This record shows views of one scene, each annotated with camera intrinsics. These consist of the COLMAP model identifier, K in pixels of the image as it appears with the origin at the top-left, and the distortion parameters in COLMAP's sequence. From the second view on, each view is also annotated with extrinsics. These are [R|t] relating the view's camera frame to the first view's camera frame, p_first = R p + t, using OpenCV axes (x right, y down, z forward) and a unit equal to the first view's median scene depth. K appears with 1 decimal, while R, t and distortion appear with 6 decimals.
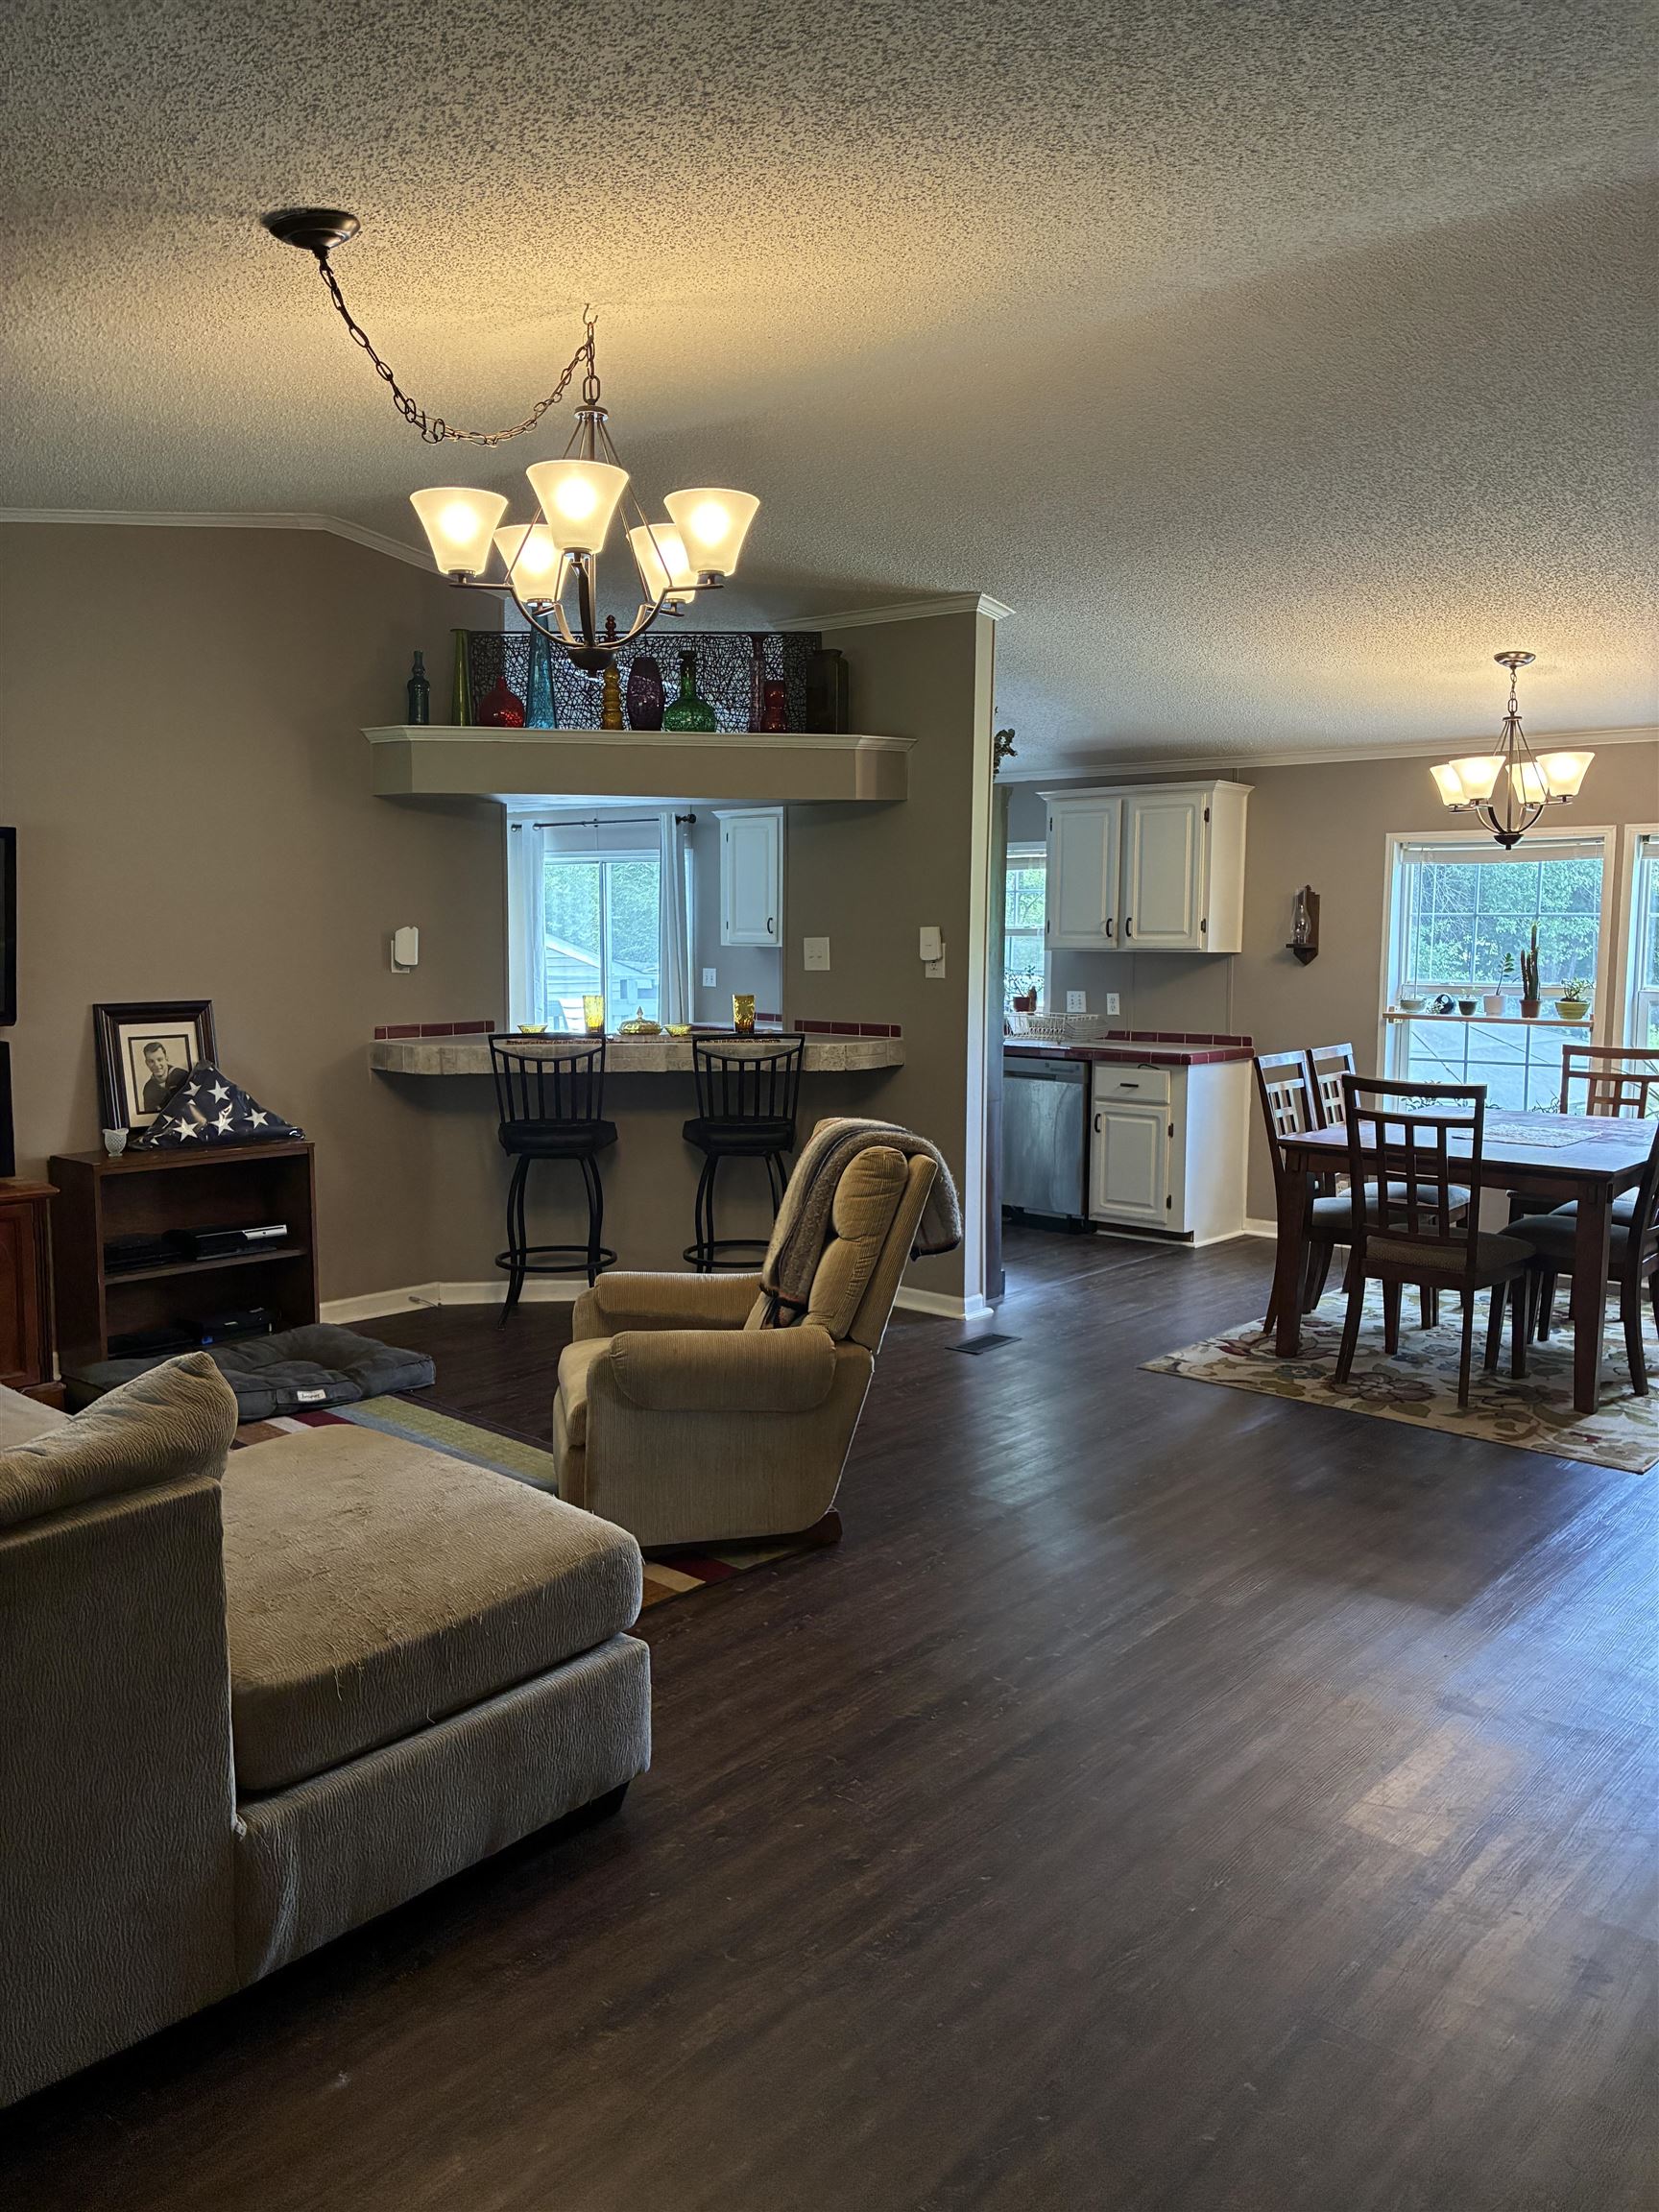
lens RADIAL K [[1622.9, 0, 884.1], [0, 1622.9, 1112.0], [0, 0, 1]] dist [0.083232, -0.002801]
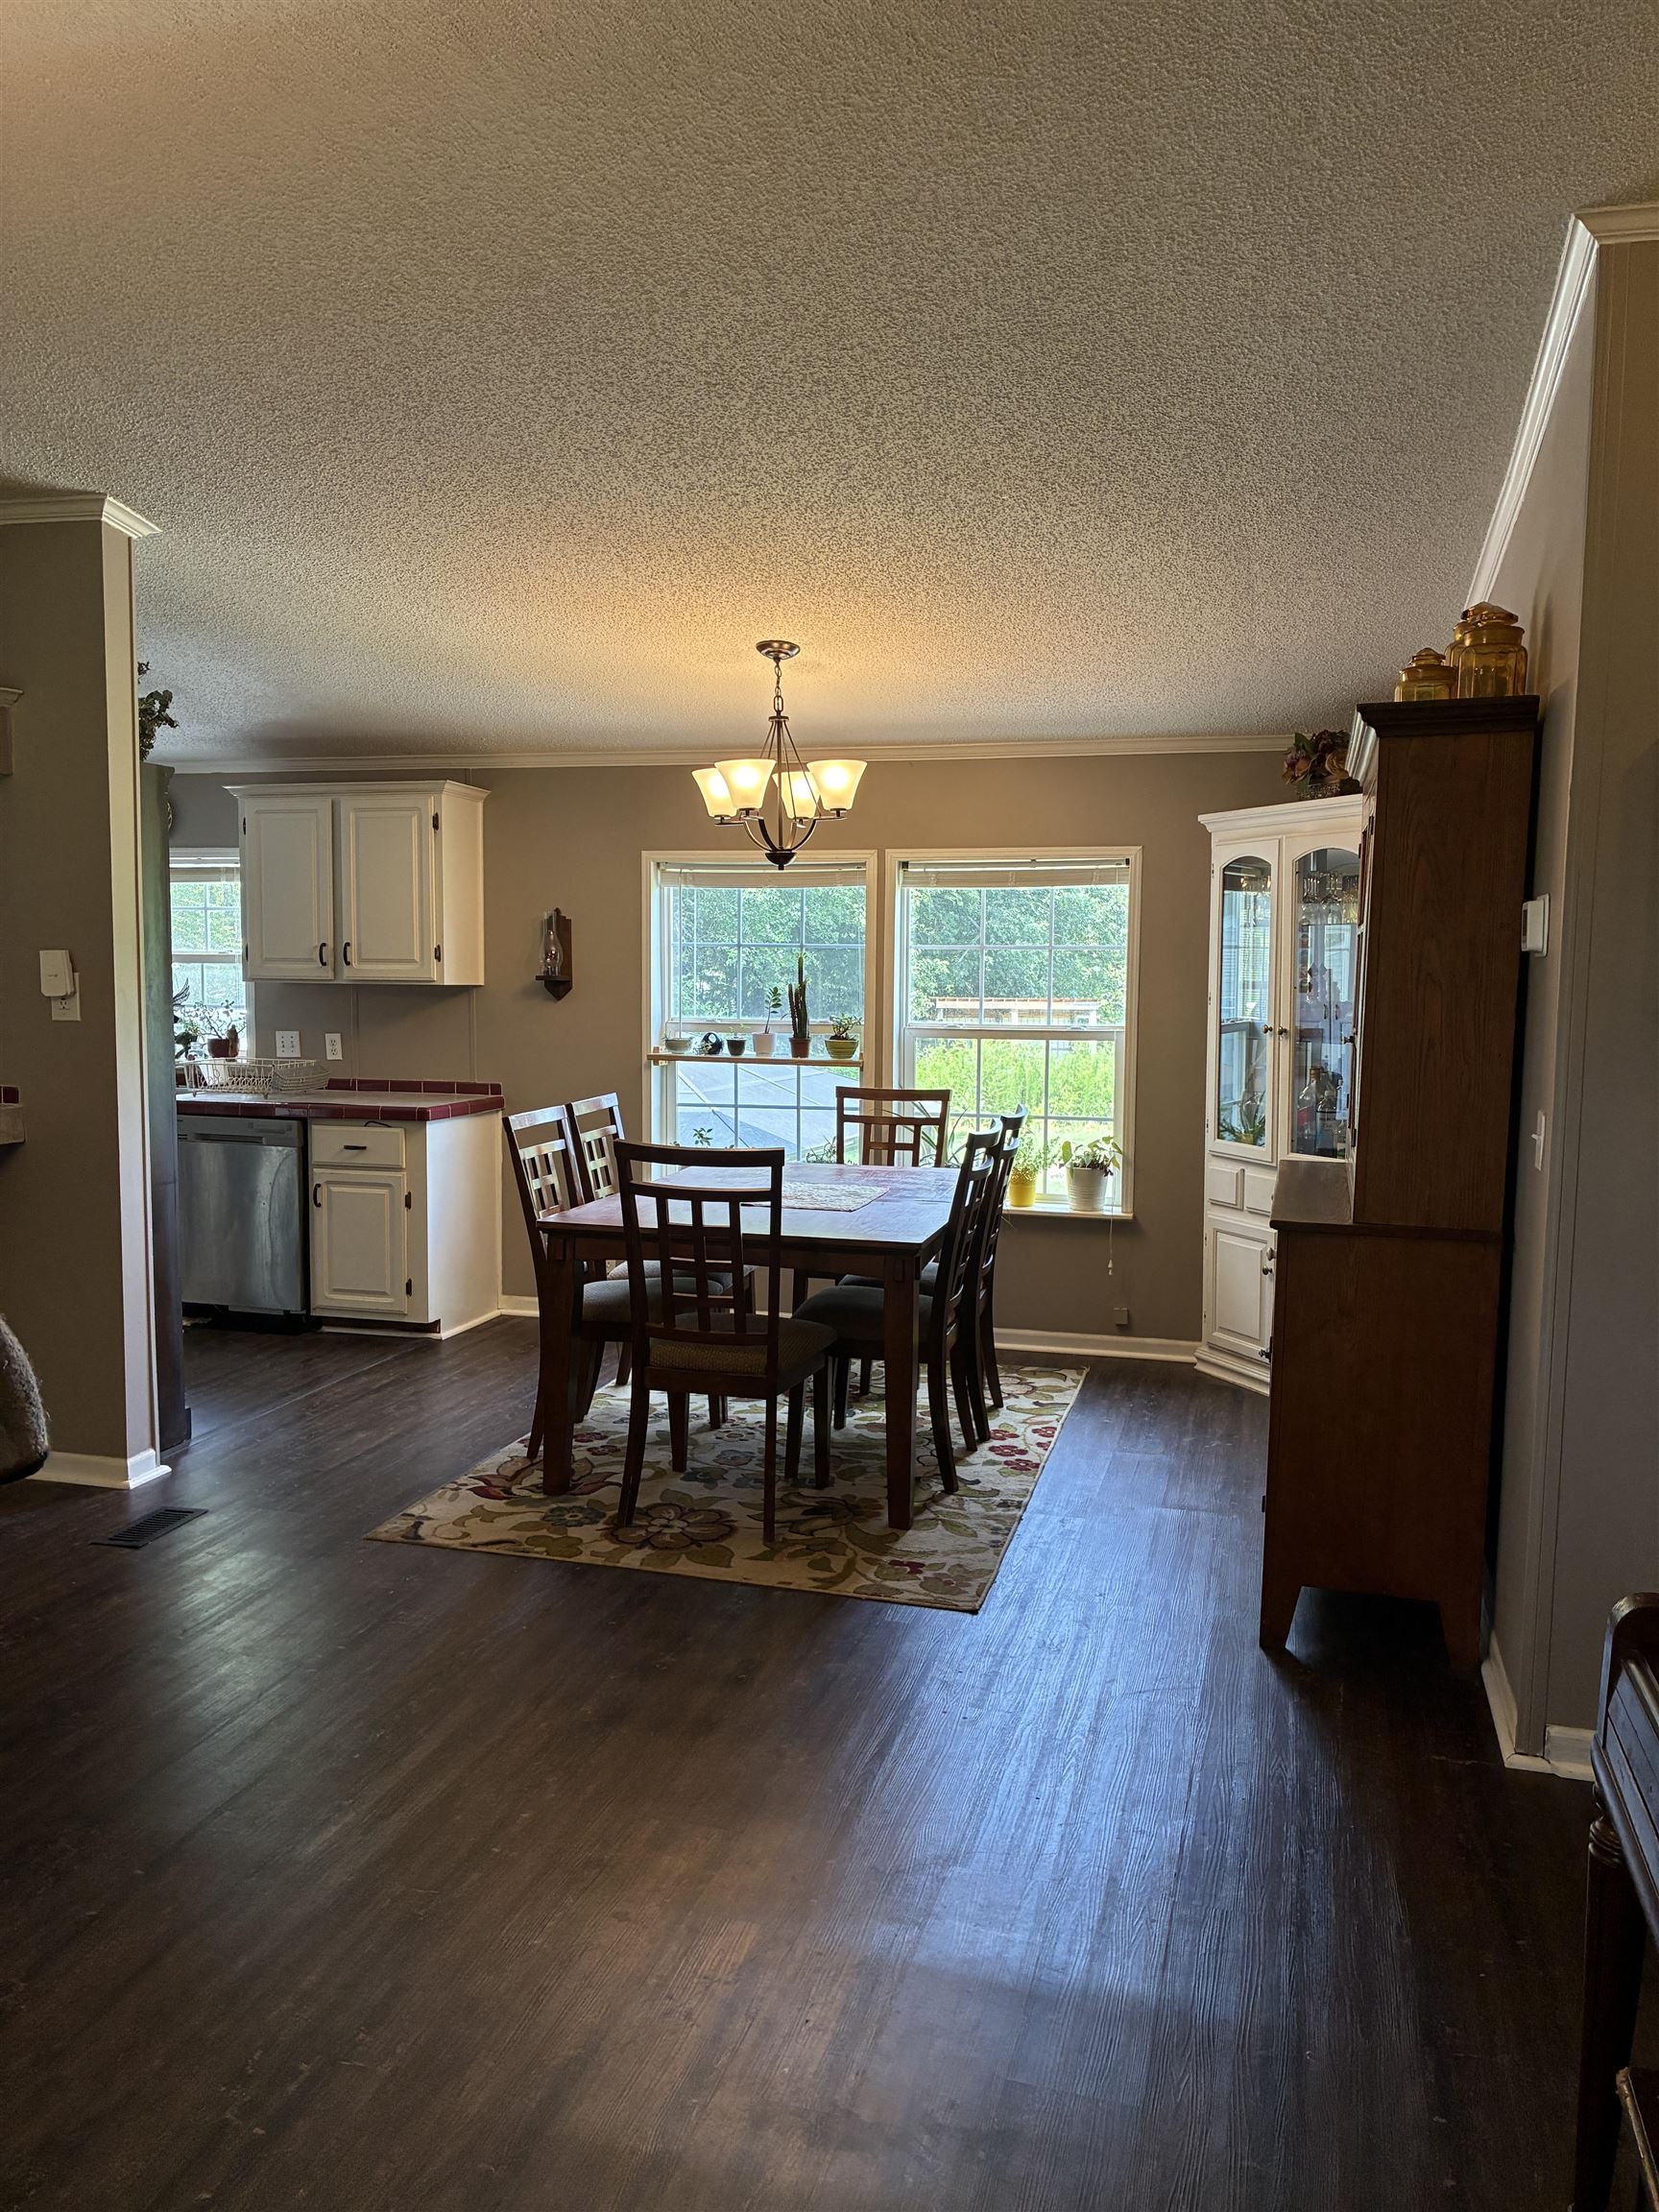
lens RADIAL K [[1637.0, 0, 822.4], [0, 1637.0, 1094.3], [0, 0, 1]] dist [0.004578, -0.036825]
pose [[0.914985, -0.029374, 0.402417, 0.044842], [0.041362, 0.998921, -0.021132, -0.019753], [-0.401362, 0.035980, 0.915212, 0.191957]]
